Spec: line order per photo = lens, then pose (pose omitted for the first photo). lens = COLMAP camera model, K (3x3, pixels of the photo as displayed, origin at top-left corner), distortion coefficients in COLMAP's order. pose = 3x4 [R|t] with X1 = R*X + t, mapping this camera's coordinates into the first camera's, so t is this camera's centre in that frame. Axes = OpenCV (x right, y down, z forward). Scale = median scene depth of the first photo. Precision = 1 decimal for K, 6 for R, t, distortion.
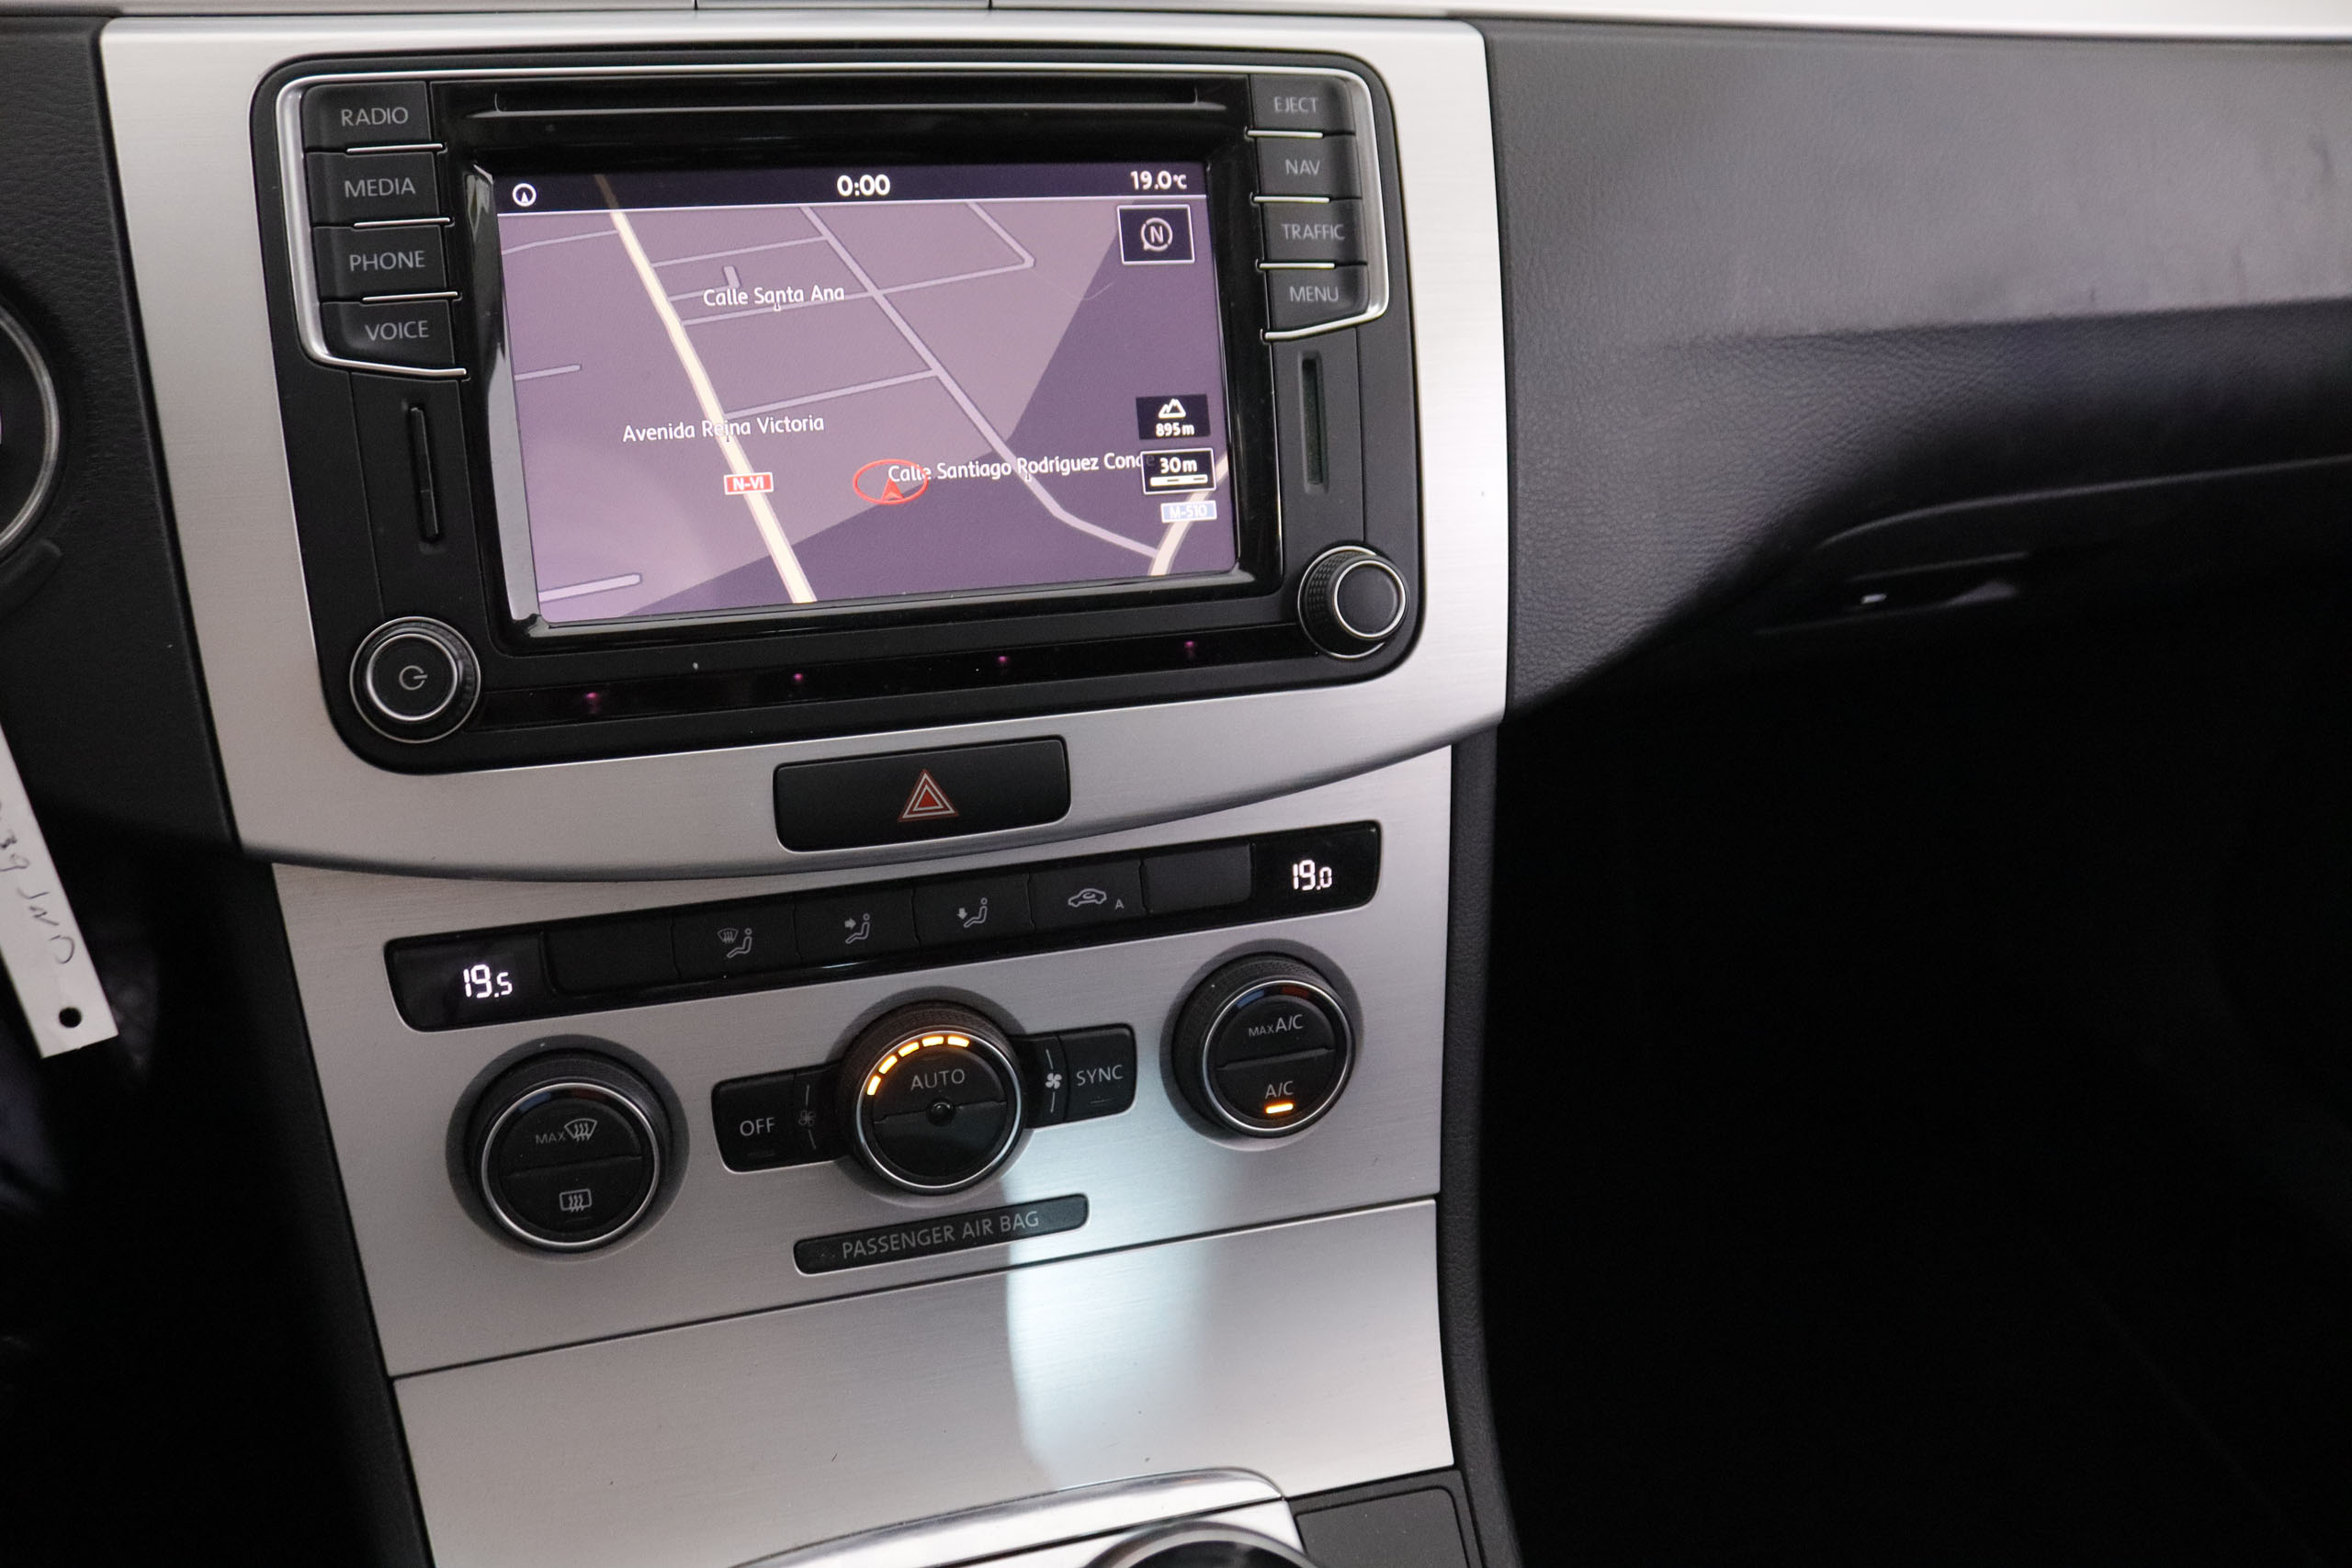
lens RADIAL K [[2000.6, 0, 1177.4], [0, 2000.6, 780.7], [0, 0, 1]] dist [-0.124062, 0.000754]
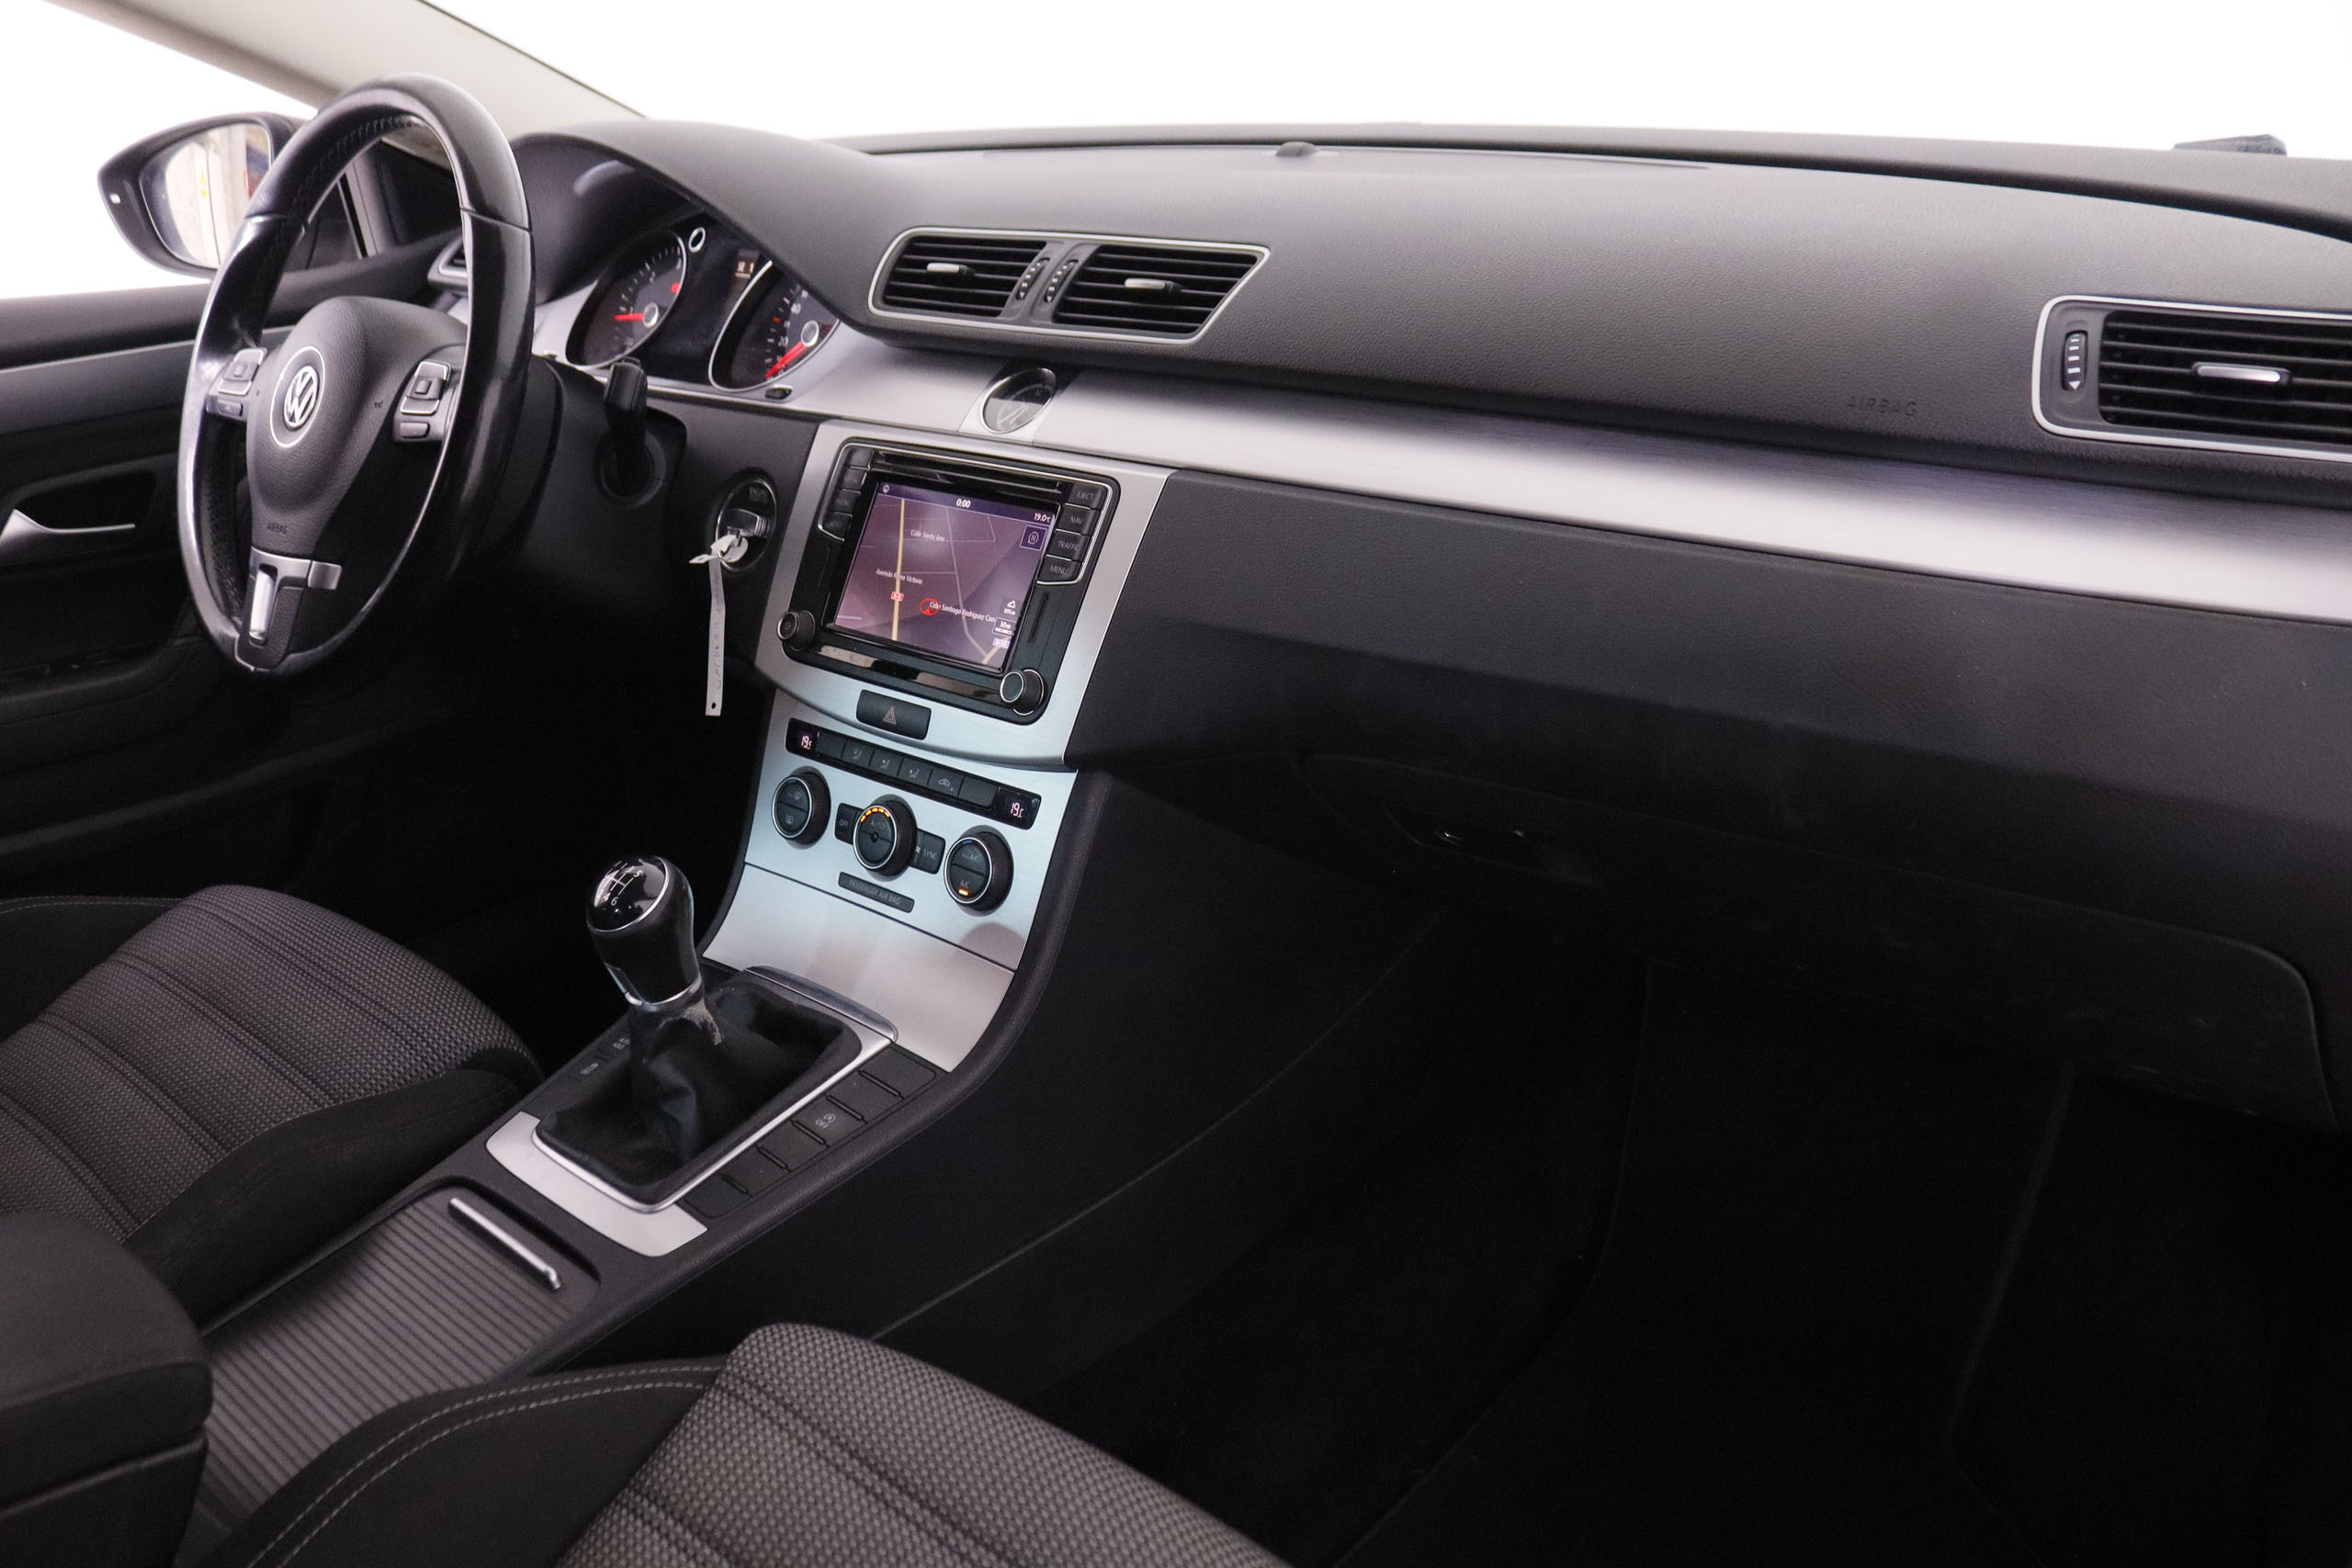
lens RADIAL K [[2000.6, 0, 1180.9], [0, 2000.6, 769.5], [0, 0, 1]] dist [-0.124062, 0.000754]
pose [[0.484631, 0.219961, -0.846611, 2.258215], [-0.382830, 0.923584, 0.020814, -0.125537], [0.786495, 0.314021, 0.531805, -0.110283]]
